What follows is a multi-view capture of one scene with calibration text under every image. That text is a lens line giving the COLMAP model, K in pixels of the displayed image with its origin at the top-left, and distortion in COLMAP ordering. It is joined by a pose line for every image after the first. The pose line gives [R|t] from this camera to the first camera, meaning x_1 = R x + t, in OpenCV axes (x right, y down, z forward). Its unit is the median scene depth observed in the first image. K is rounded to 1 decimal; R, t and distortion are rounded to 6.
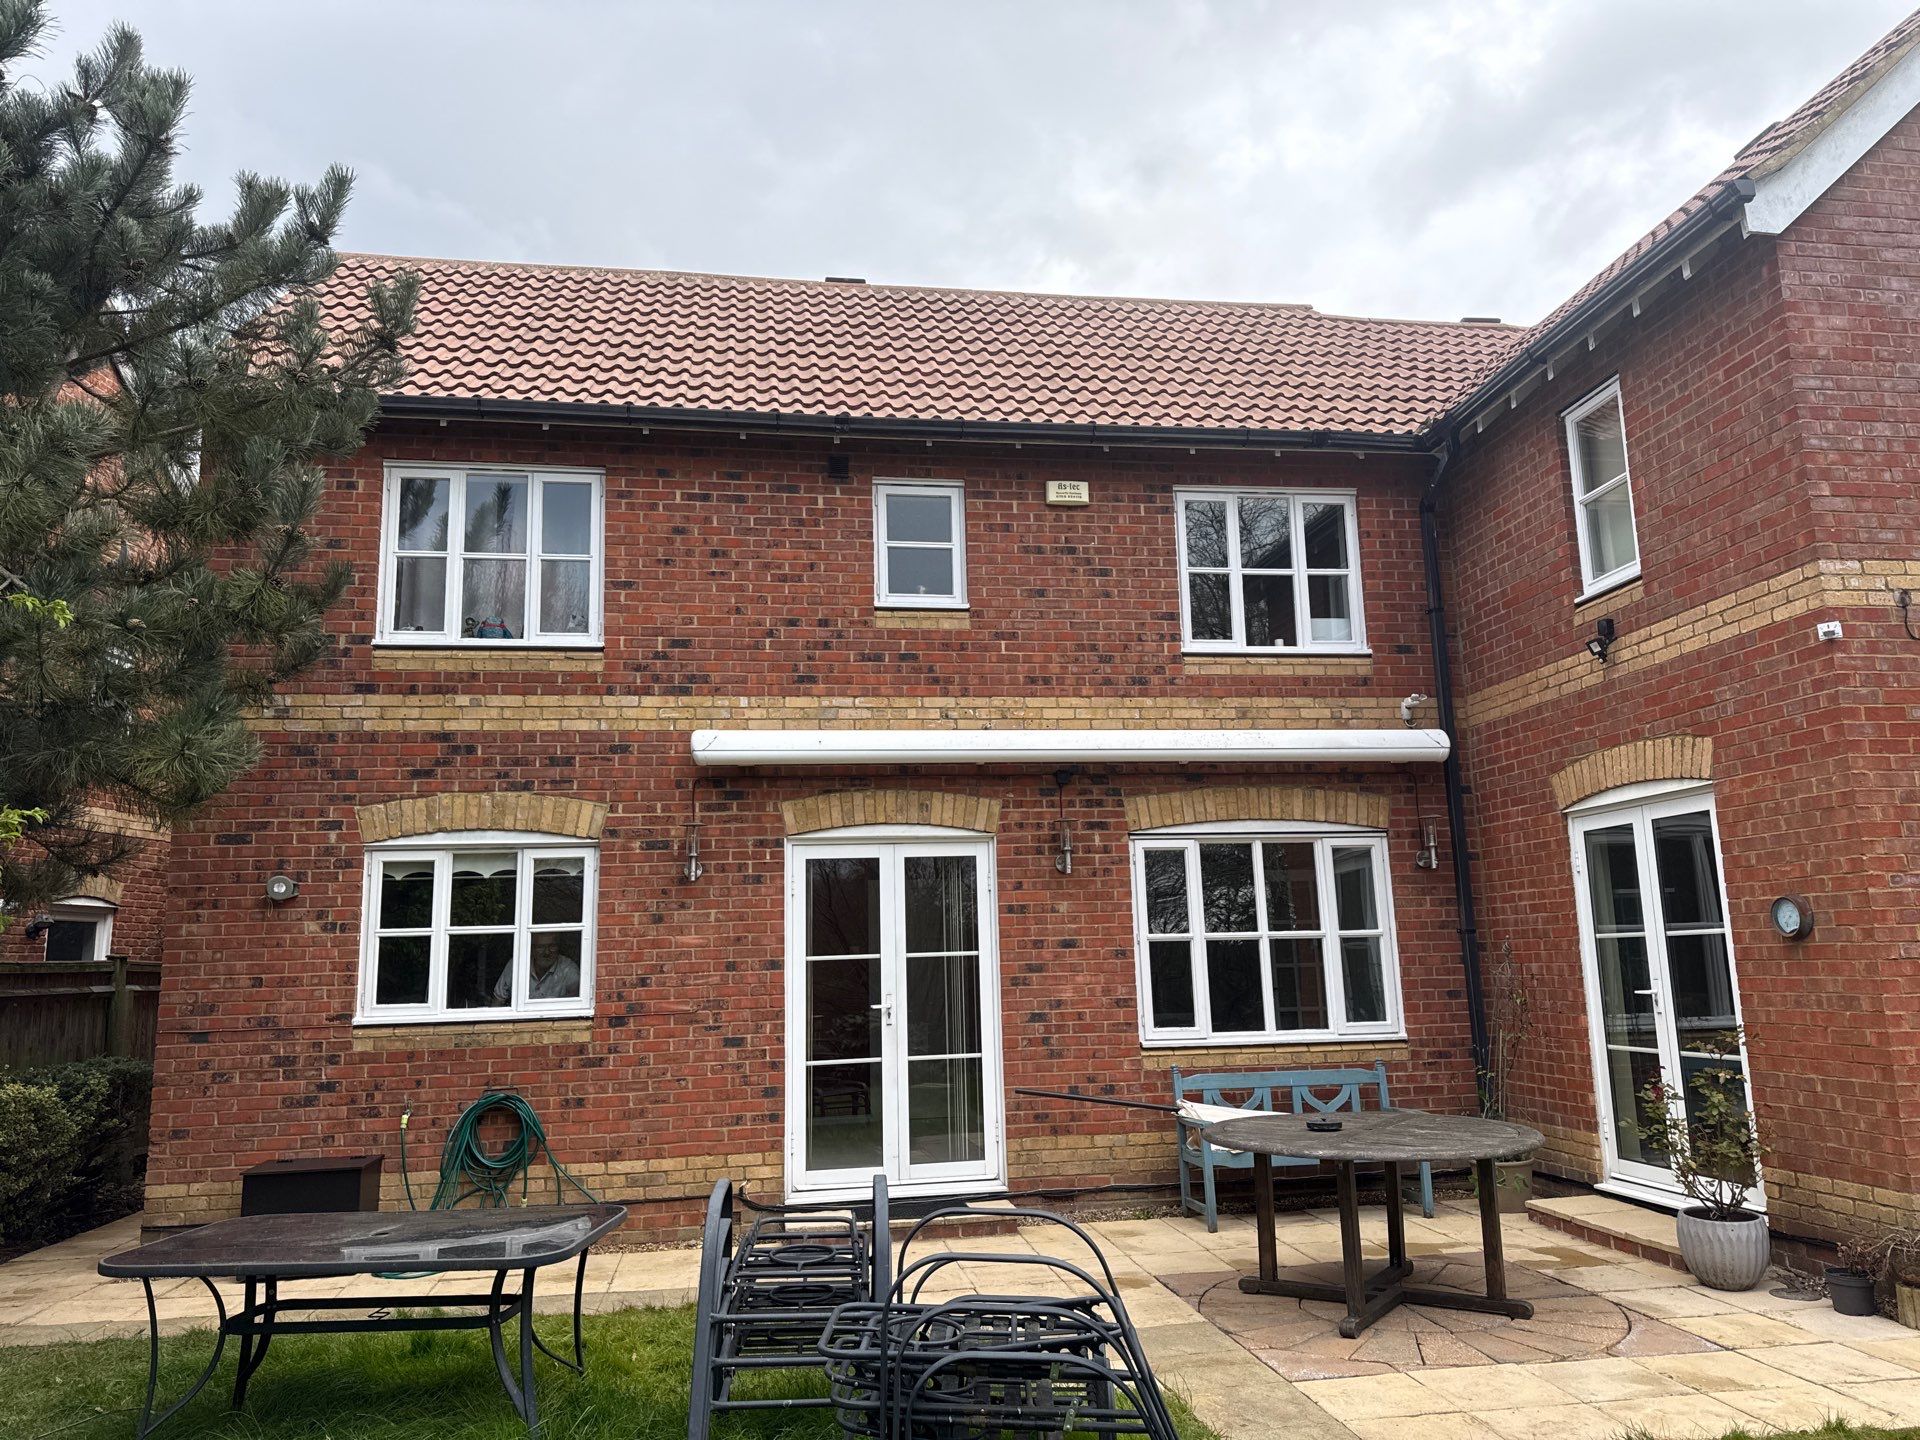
lens RADIAL K [[1333.1, 0, 979.4], [0, 1333.1, 719.4], [0, 0, 1]] dist [0.061530, -0.069844]
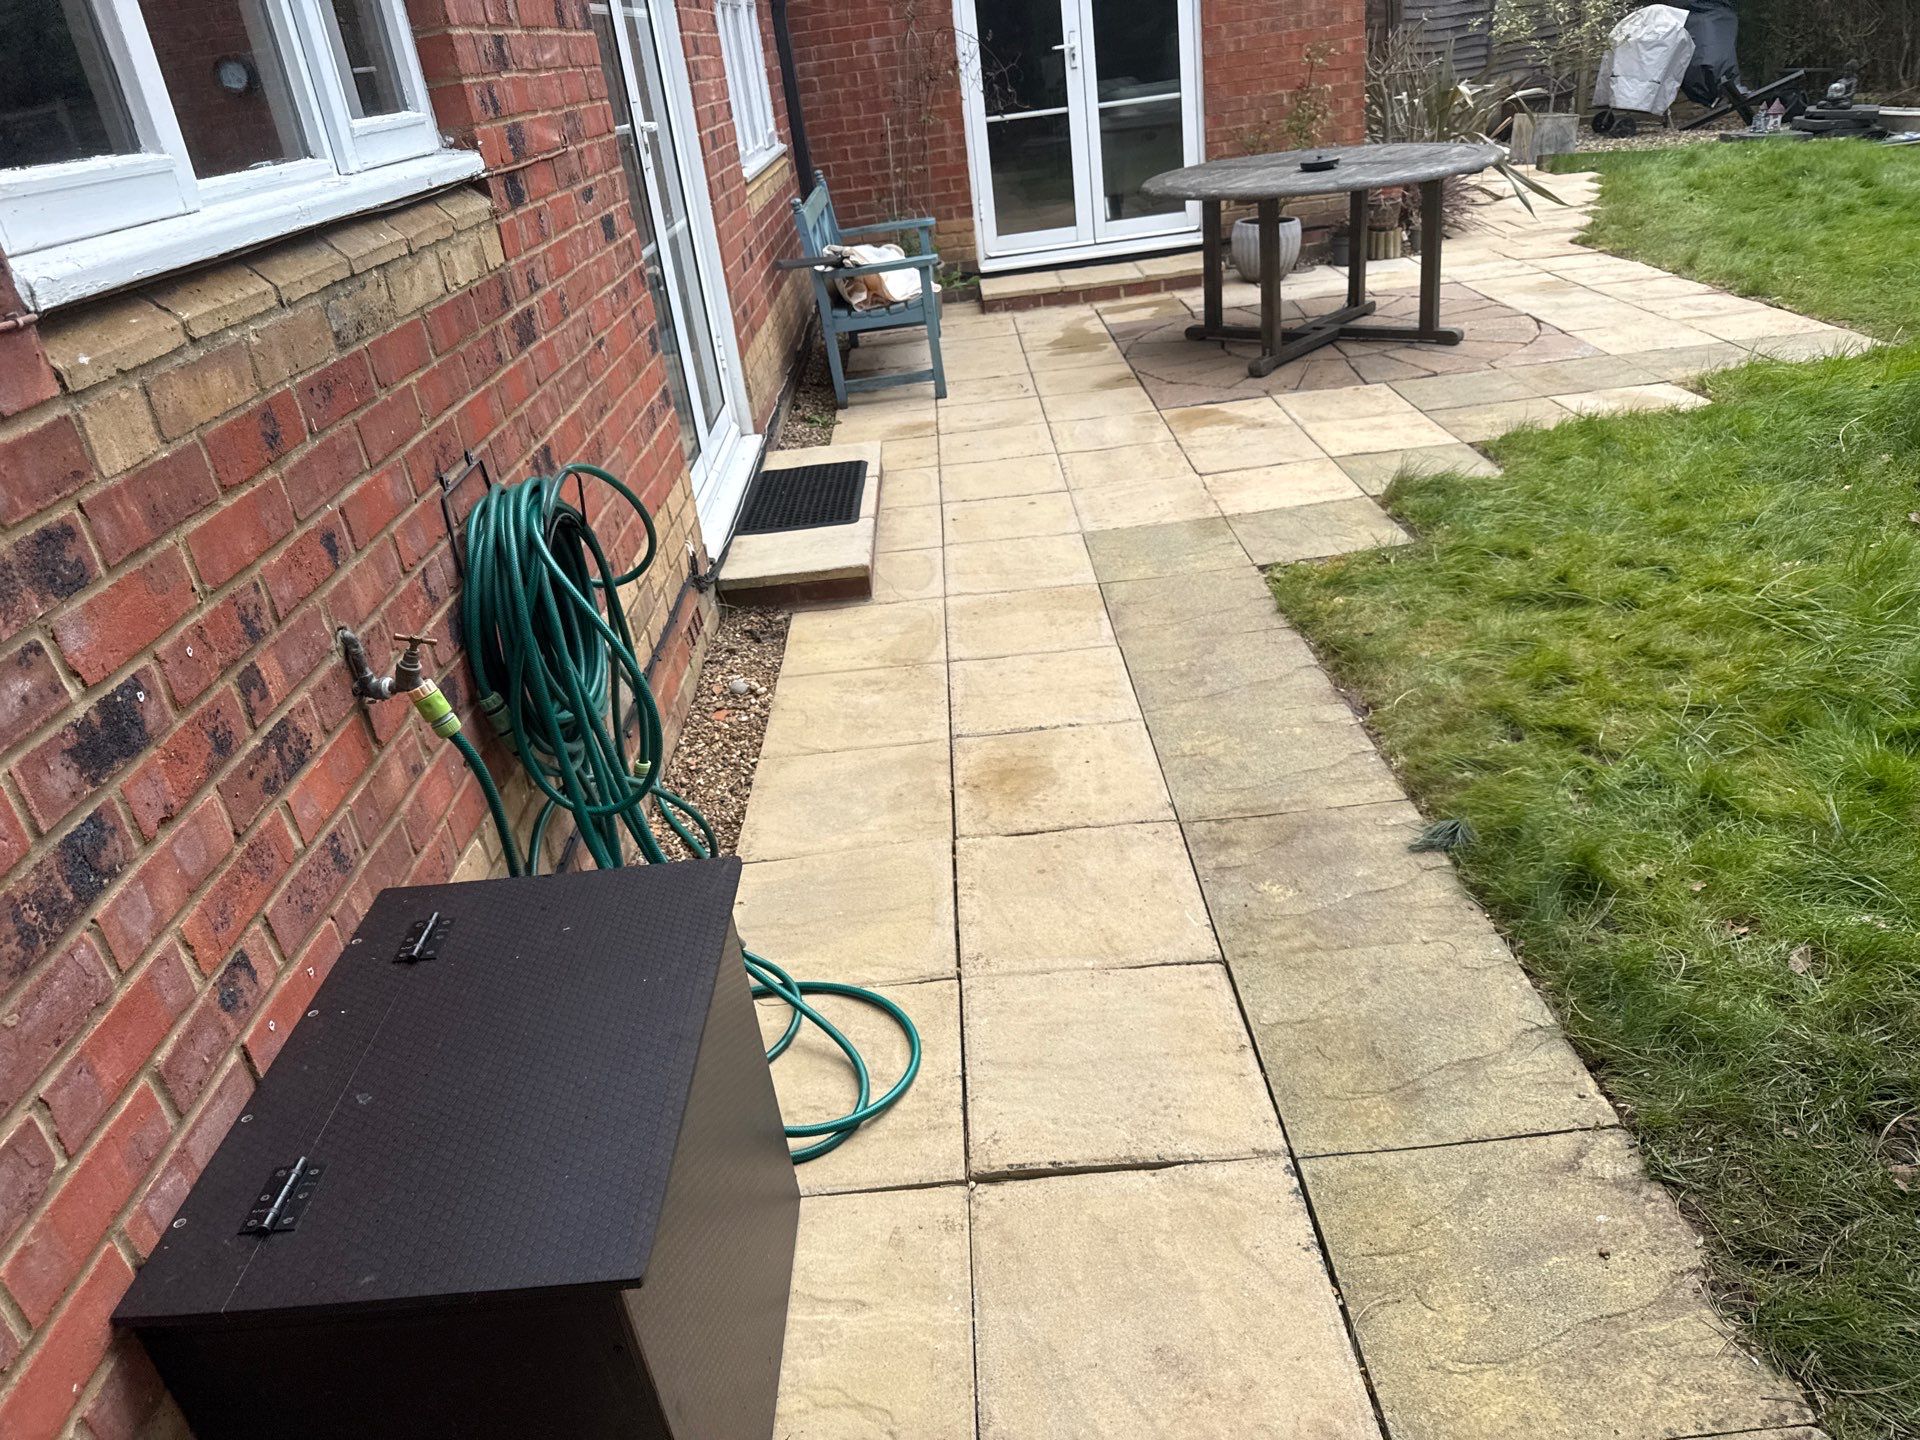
lens RADIAL K [[1333.1, 0, 948.8], [0, 1333.1, 731.0], [0, 0, 1]] dist [0.061530, -0.069844]
pose [[0.133628, -0.443143, 0.886436, -0.574526], [-0.074686, 0.887411, 0.454889, 0.184641], [-0.988213, -0.126990, 0.085487, 0.845338]]
